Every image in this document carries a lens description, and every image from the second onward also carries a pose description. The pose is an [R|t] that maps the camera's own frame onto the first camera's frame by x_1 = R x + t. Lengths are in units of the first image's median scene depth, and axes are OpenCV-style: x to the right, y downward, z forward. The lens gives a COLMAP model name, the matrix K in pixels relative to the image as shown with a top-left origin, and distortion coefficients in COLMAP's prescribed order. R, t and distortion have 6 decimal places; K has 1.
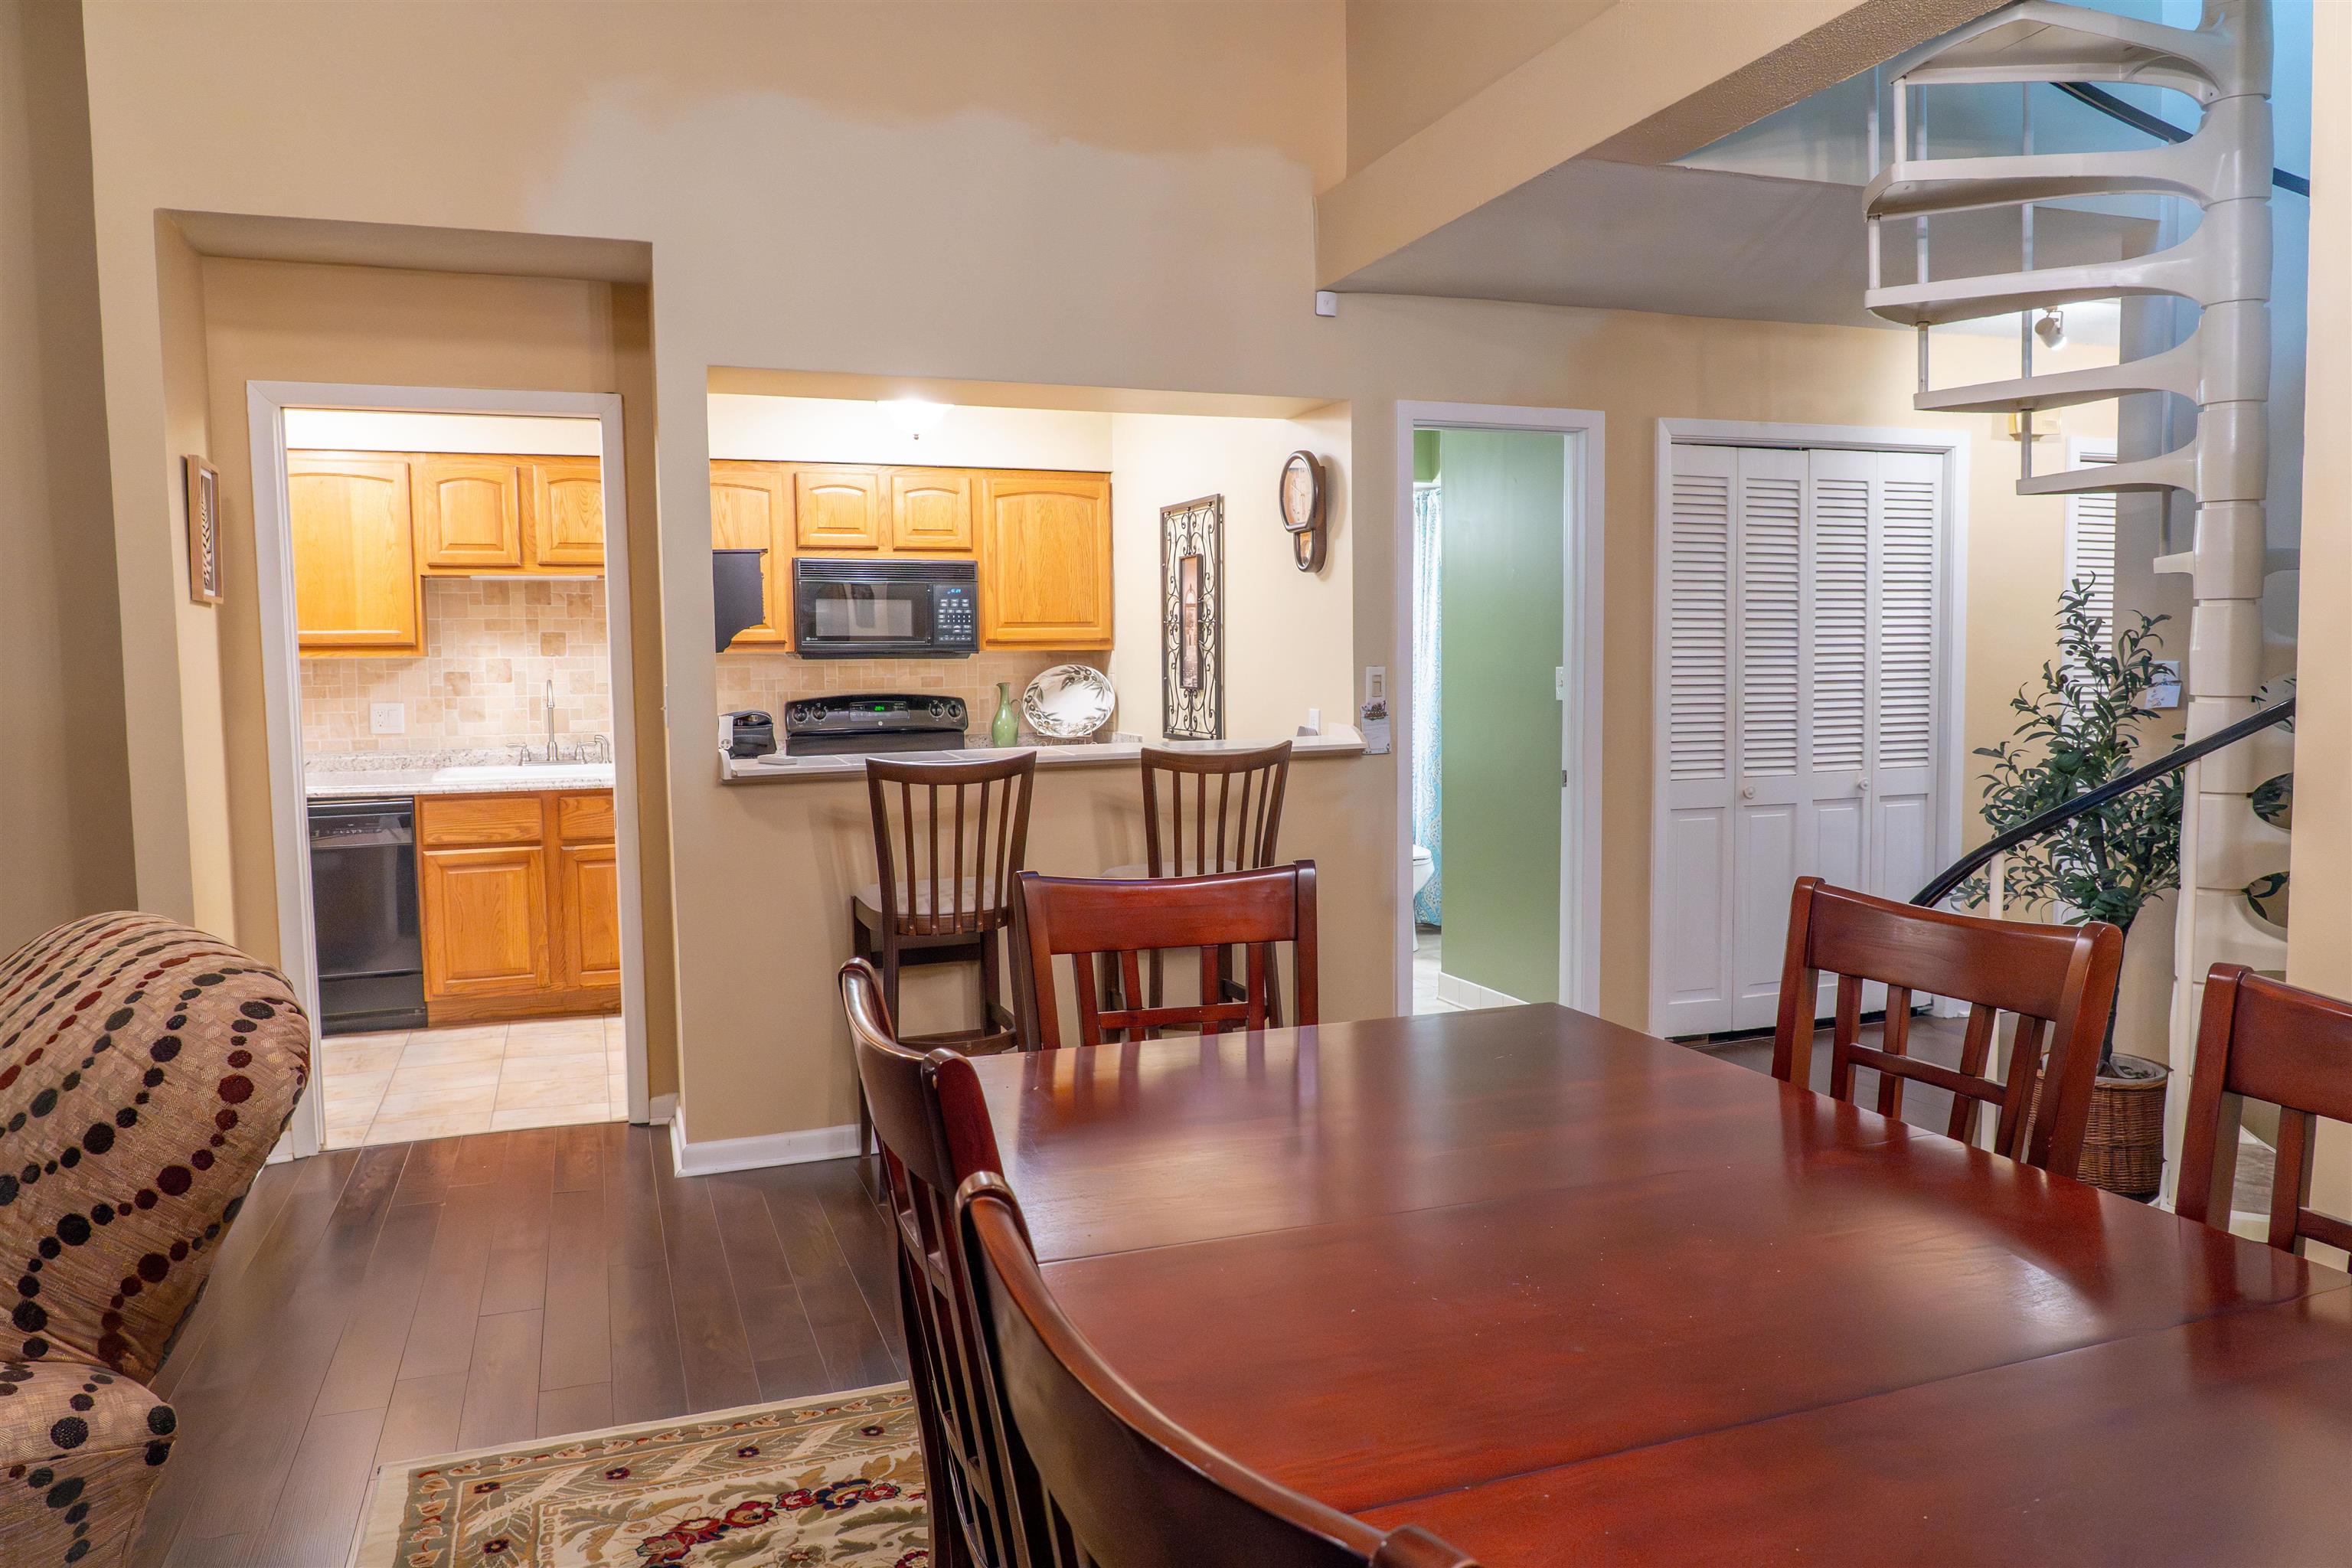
lens RADIAL K [[1596.7, 0, 1180.8], [0, 1596.7, 772.6], [0, 0, 1]] dist [-0.032644, 0.017425]
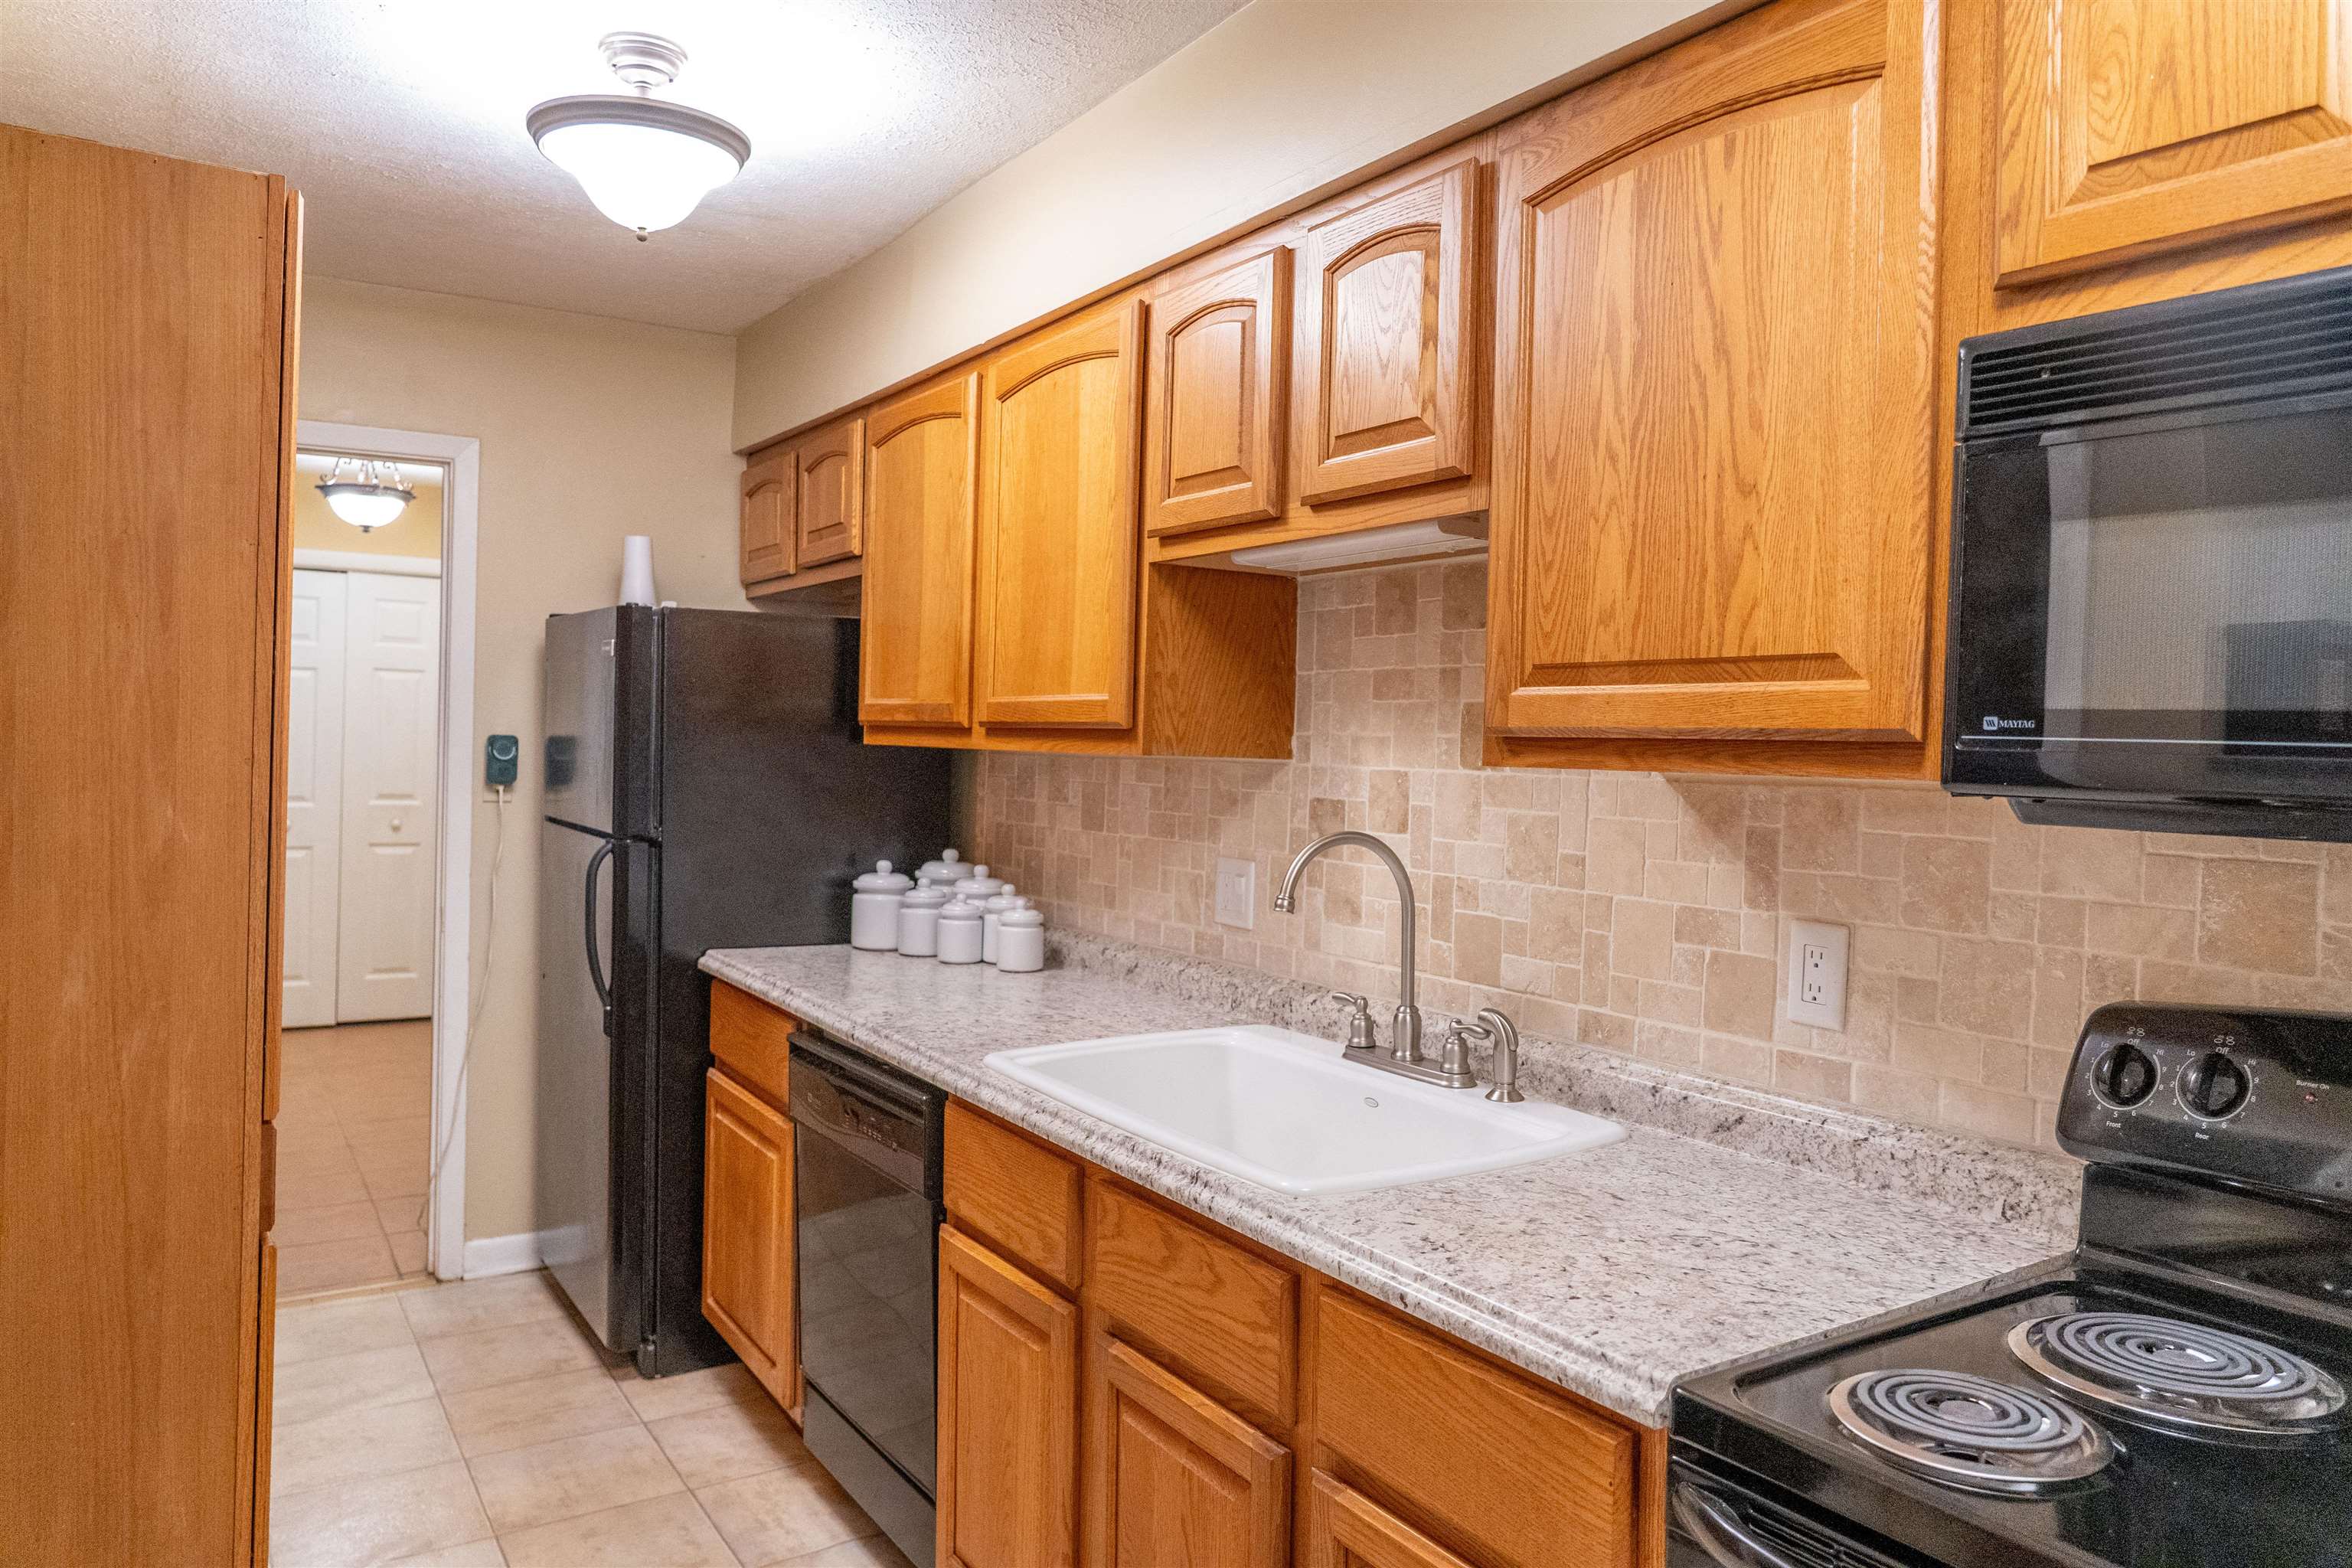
lens RADIAL K [[1596.7, 0, 1187.6], [0, 1596.7, 769.8], [0, 0, 1]] dist [-0.032644, 0.017425]
pose [[0.212754, 0.029020, -0.976675, -0.058694], [-0.104998, 0.994450, 0.006676, -0.070970], [0.971448, 0.101129, 0.214620, 0.887583]]
